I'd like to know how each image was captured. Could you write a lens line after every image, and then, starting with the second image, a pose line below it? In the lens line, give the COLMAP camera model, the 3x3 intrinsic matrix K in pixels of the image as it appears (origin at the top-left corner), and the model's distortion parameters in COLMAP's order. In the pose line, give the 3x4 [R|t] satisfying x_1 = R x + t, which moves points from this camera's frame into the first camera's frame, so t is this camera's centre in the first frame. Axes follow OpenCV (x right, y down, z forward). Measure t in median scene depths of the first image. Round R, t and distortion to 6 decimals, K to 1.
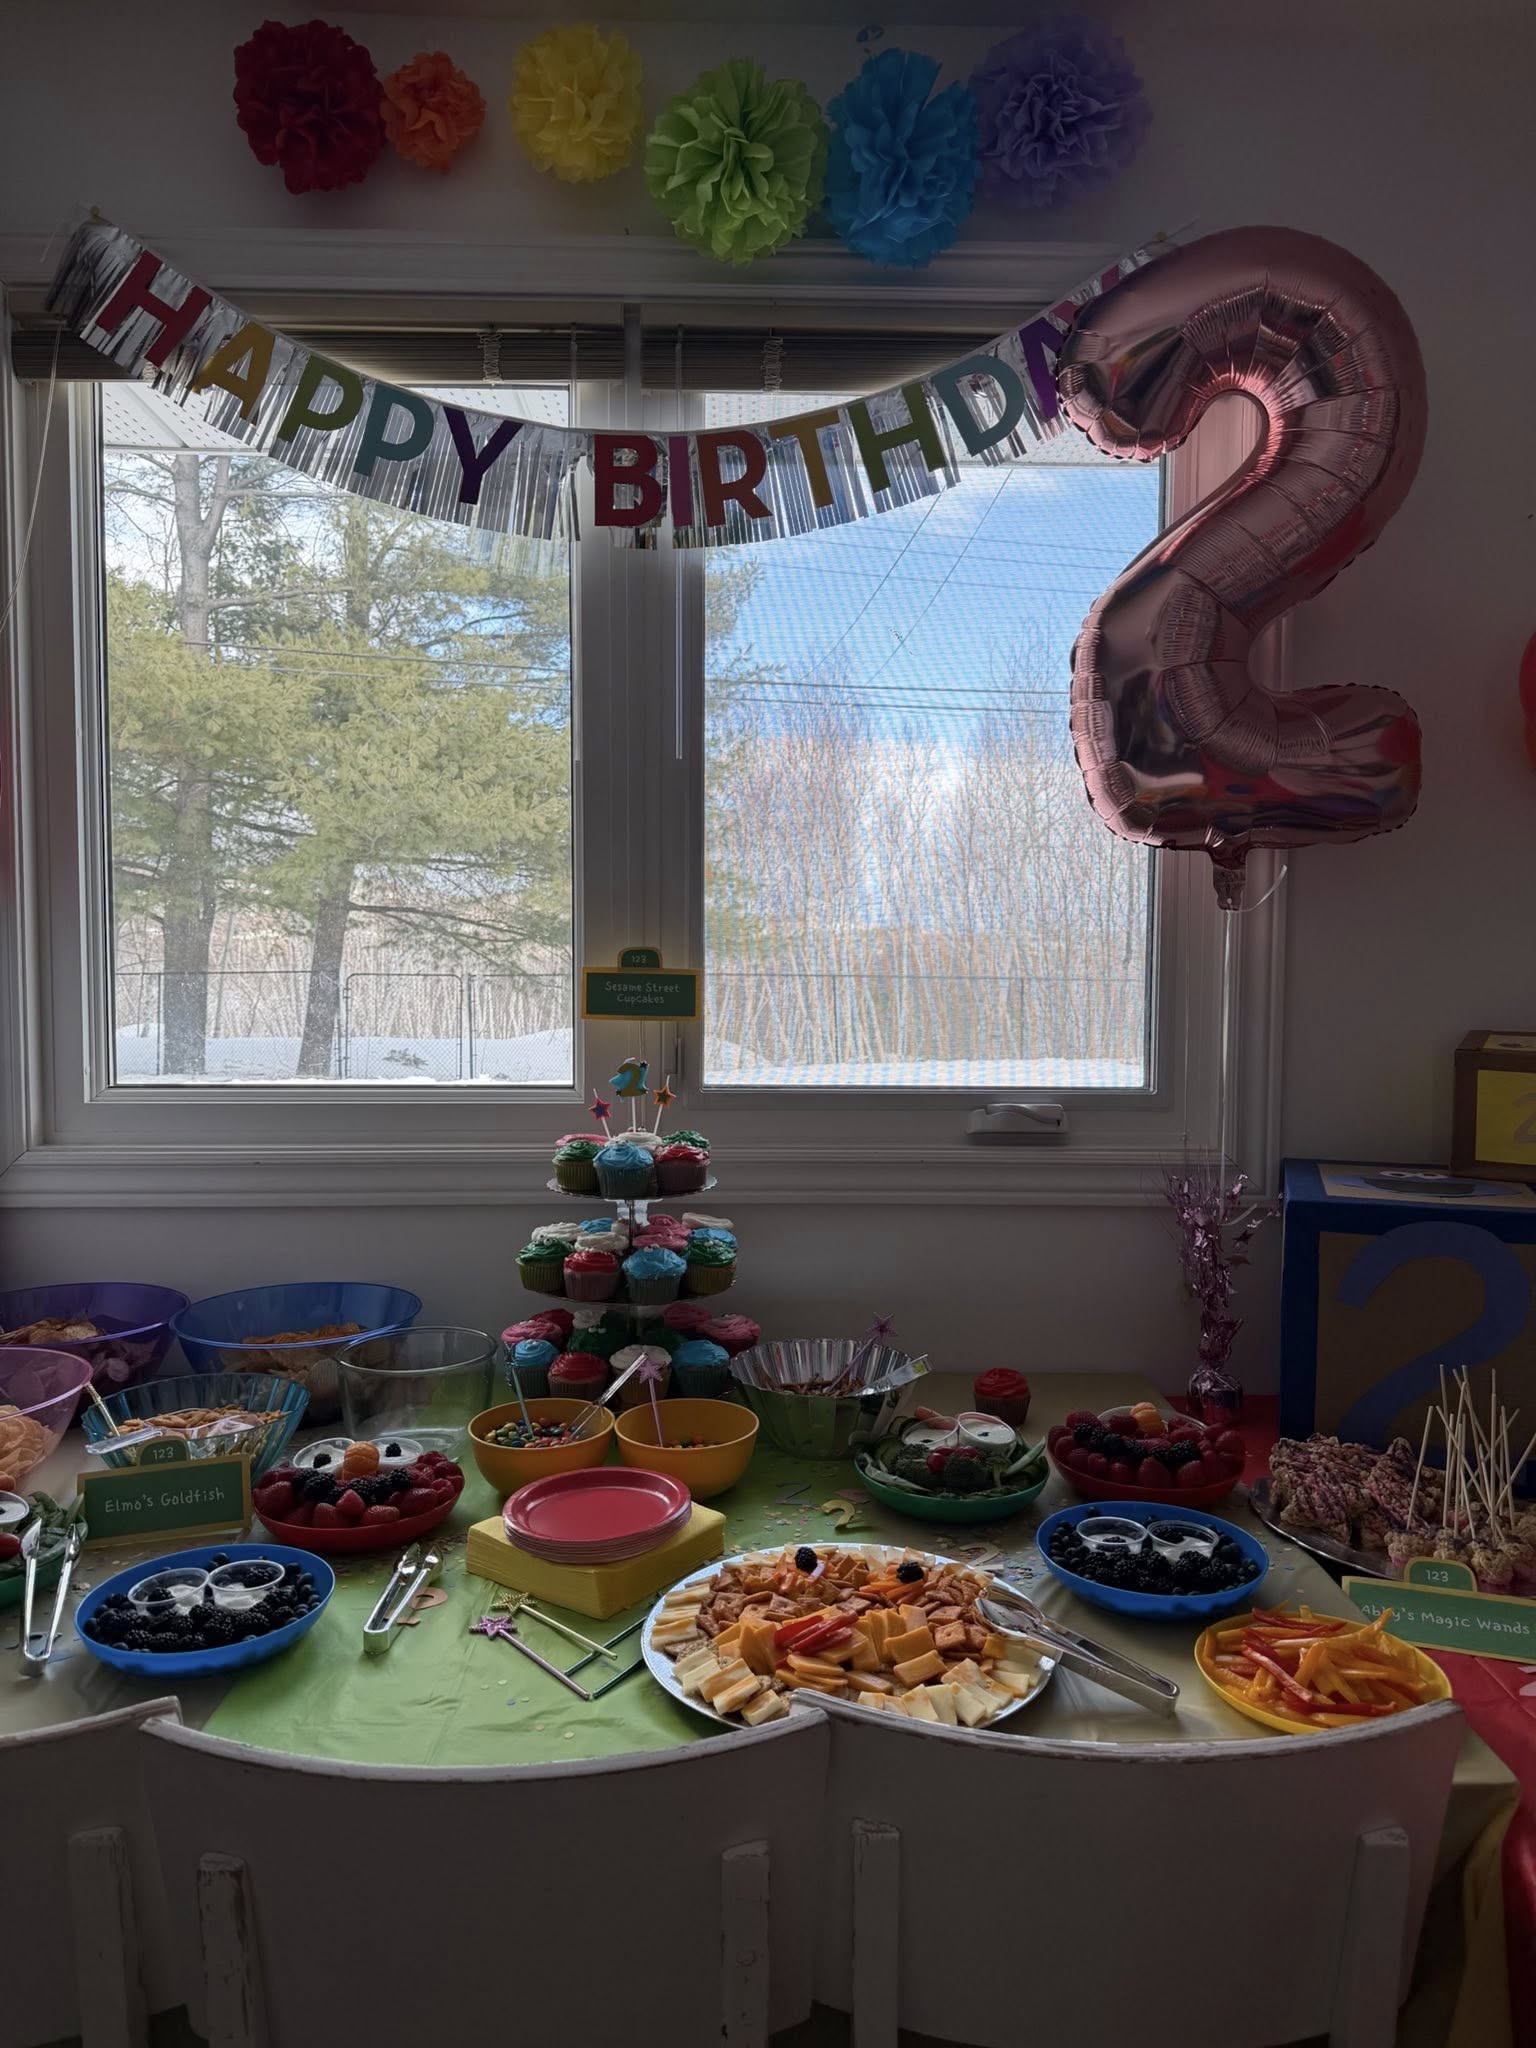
lens RADIAL K [[1423.7, 0, 775.1], [0, 1423.7, 1026.2], [0, 0, 1]] dist [0.031698, -0.051088]
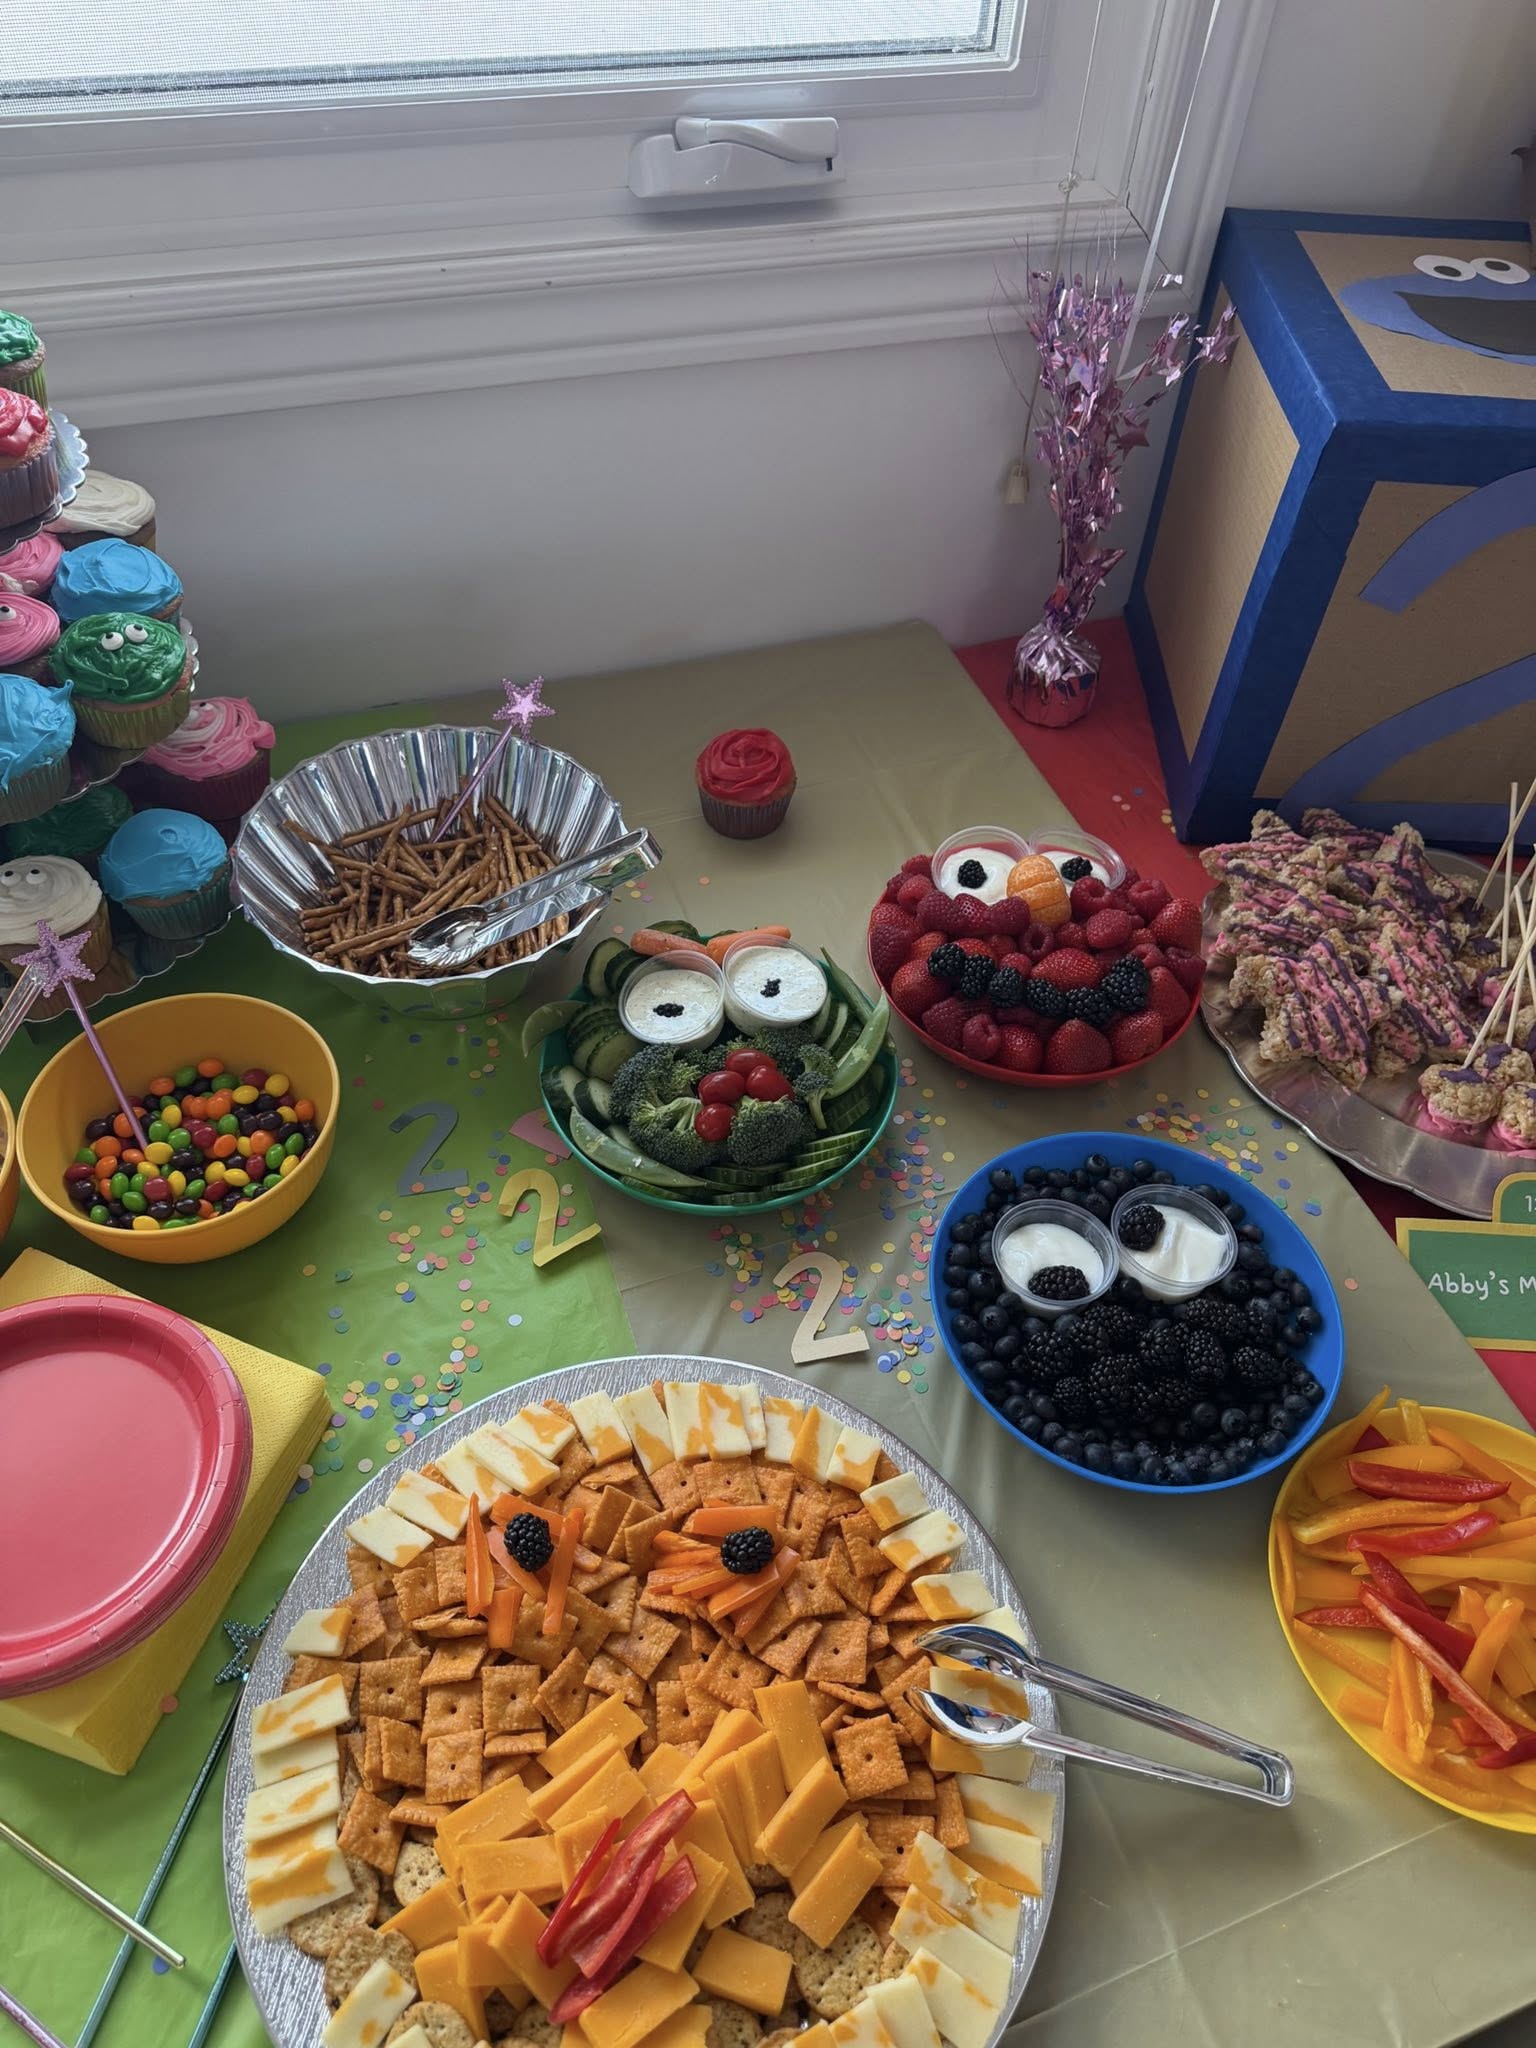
lens RADIAL K [[1423.7, 0, 759.2], [0, 1423.7, 1023.8], [0, 0, 1]] dist [0.031698, -0.051088]
pose [[0.951374, -0.202202, 0.232384, 0.014299], [-0.023244, 0.705124, 0.708703, -0.073538], [-0.307160, -0.679643, 0.666137, 0.579988]]
